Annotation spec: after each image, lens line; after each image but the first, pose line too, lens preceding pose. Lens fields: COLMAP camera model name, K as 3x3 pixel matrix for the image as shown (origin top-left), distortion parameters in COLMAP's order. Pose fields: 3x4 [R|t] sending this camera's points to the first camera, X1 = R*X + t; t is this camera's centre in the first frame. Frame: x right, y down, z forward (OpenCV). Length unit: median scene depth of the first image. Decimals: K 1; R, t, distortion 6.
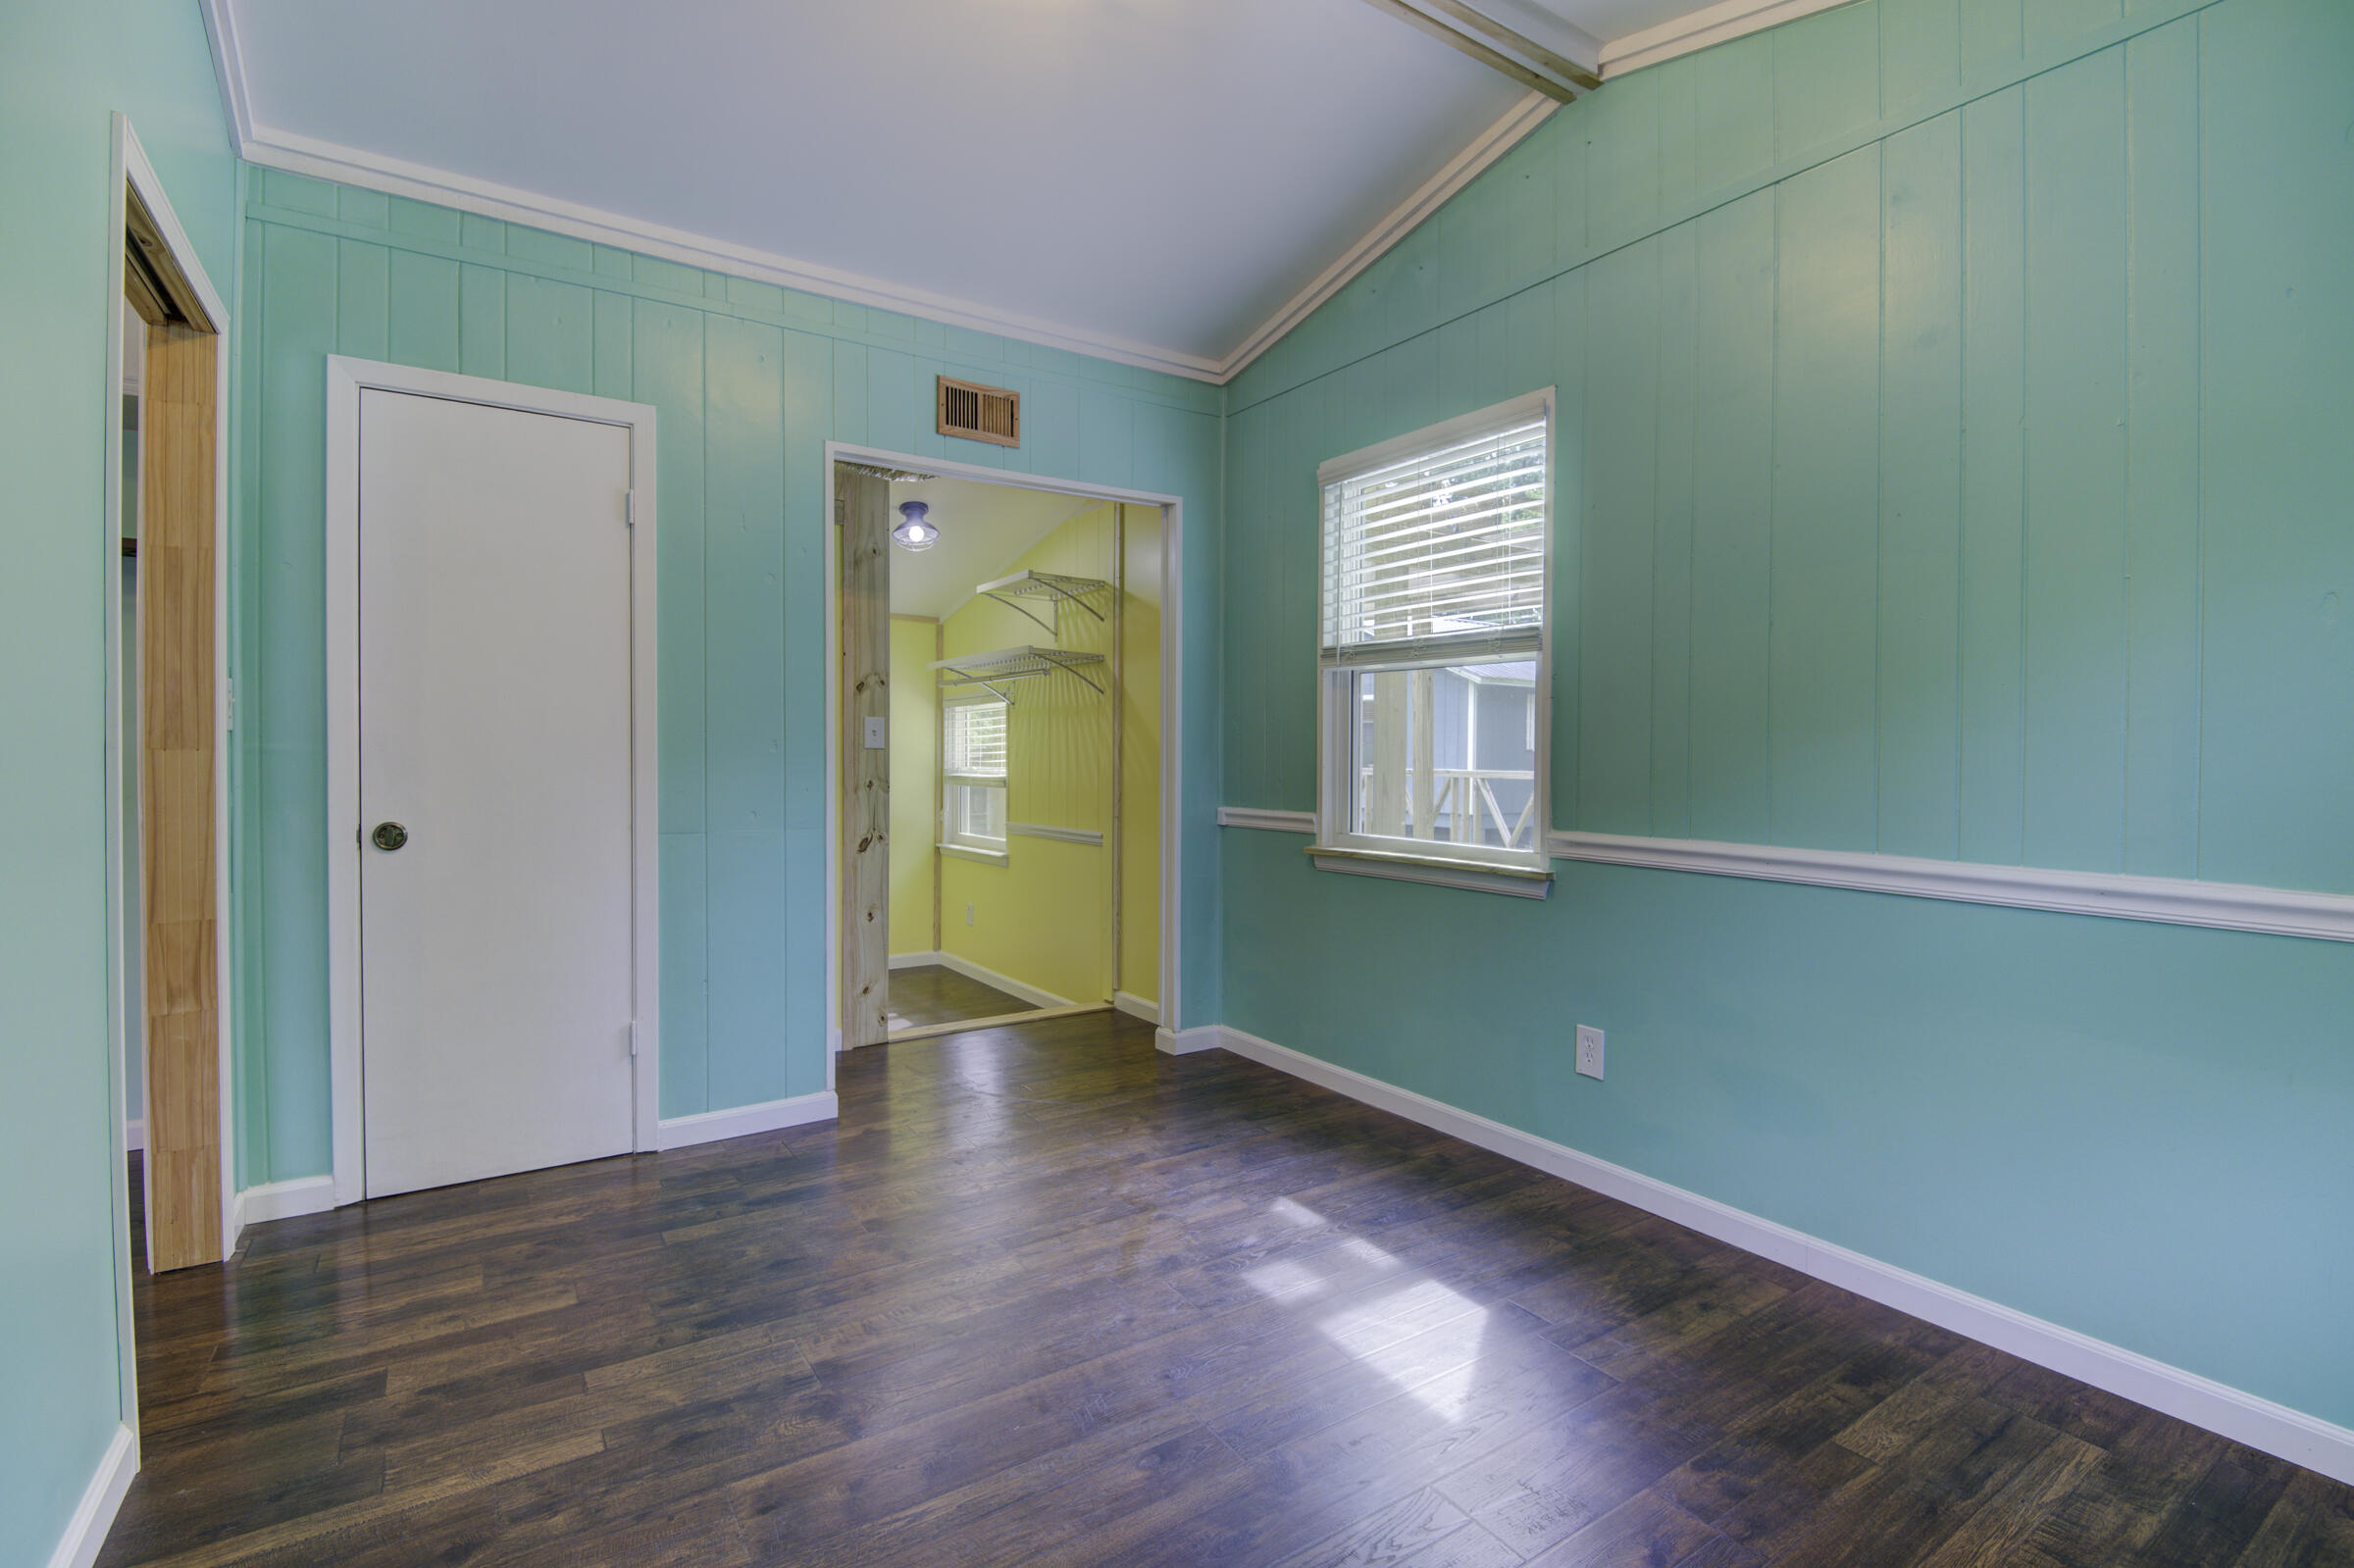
lens RADIAL K [[1074.9, 0, 1173.1], [0, 1074.9, 772.3], [0, 0, 1]] dist [0.021045, -0.033158]
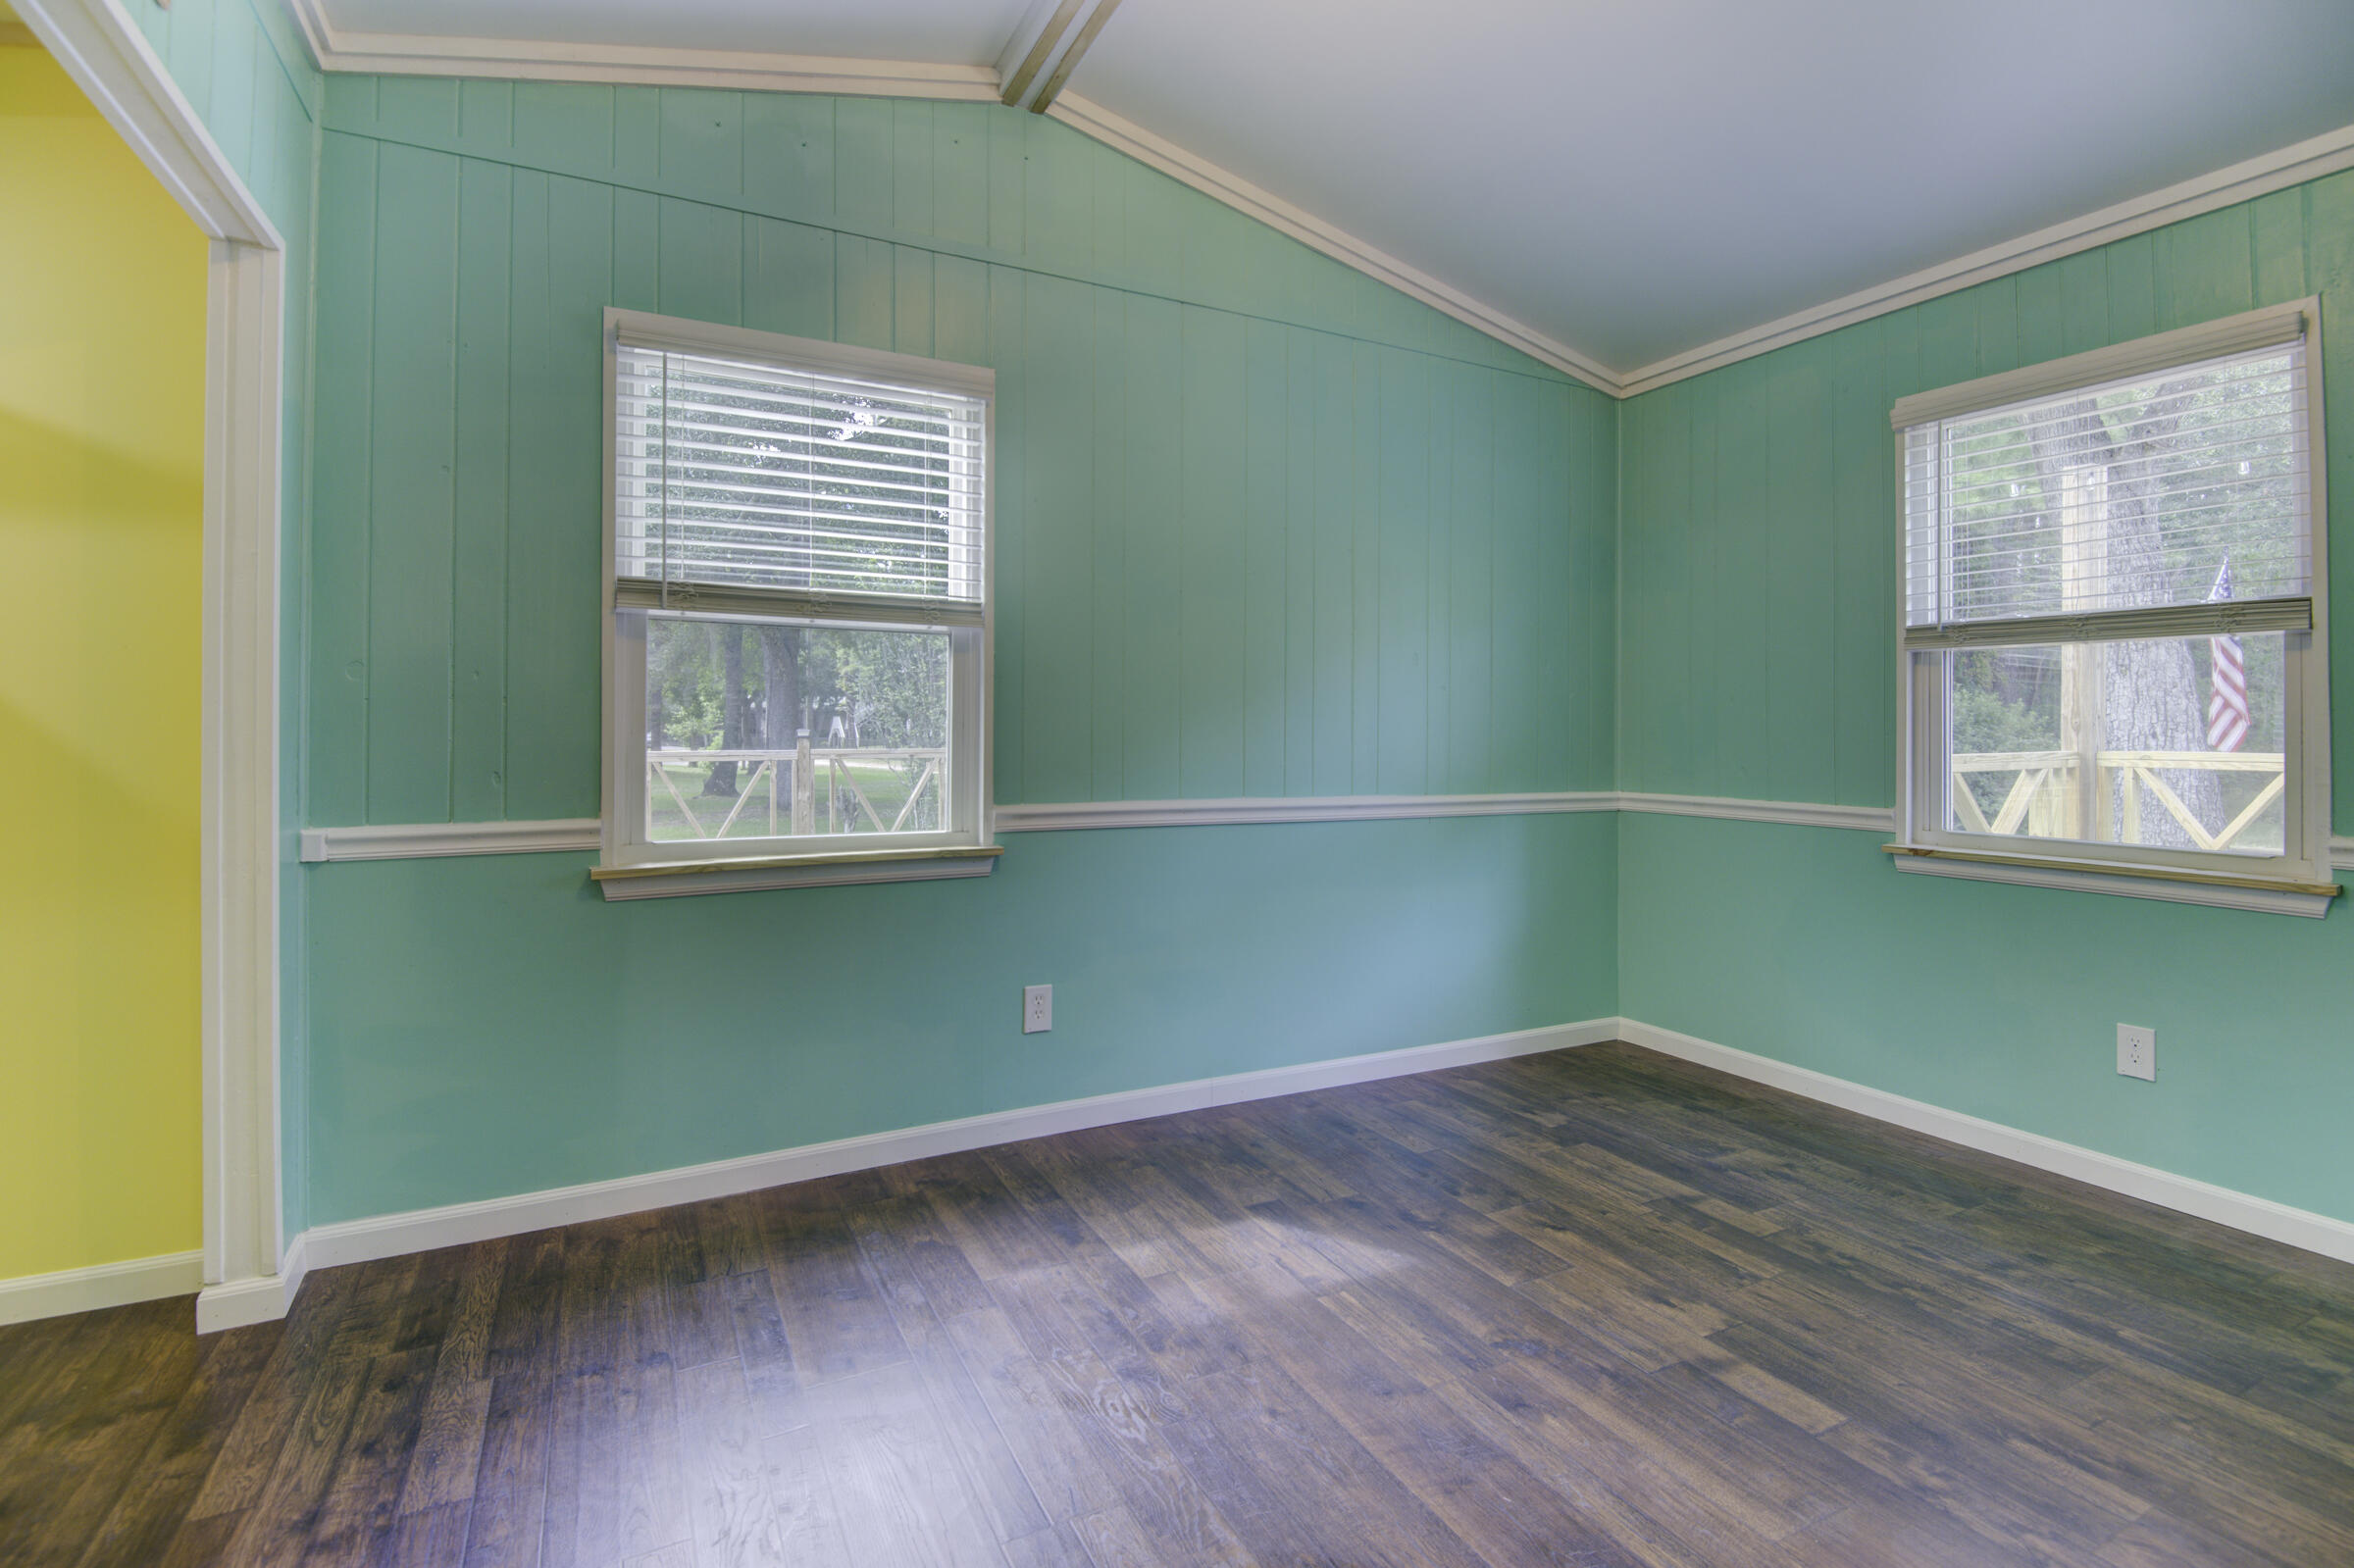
lens RADIAL K [[1082.3, 0, 1188.5], [0, 1082.3, 728.2], [0, 0, 1]] dist [0.000458, -0.013453]
pose [[0.102367, -0.002376, 0.994744, -0.622700], [0.016421, 0.999865, 0.000698, -0.016405], [-0.994611, 0.016263, 0.102392, 0.690044]]
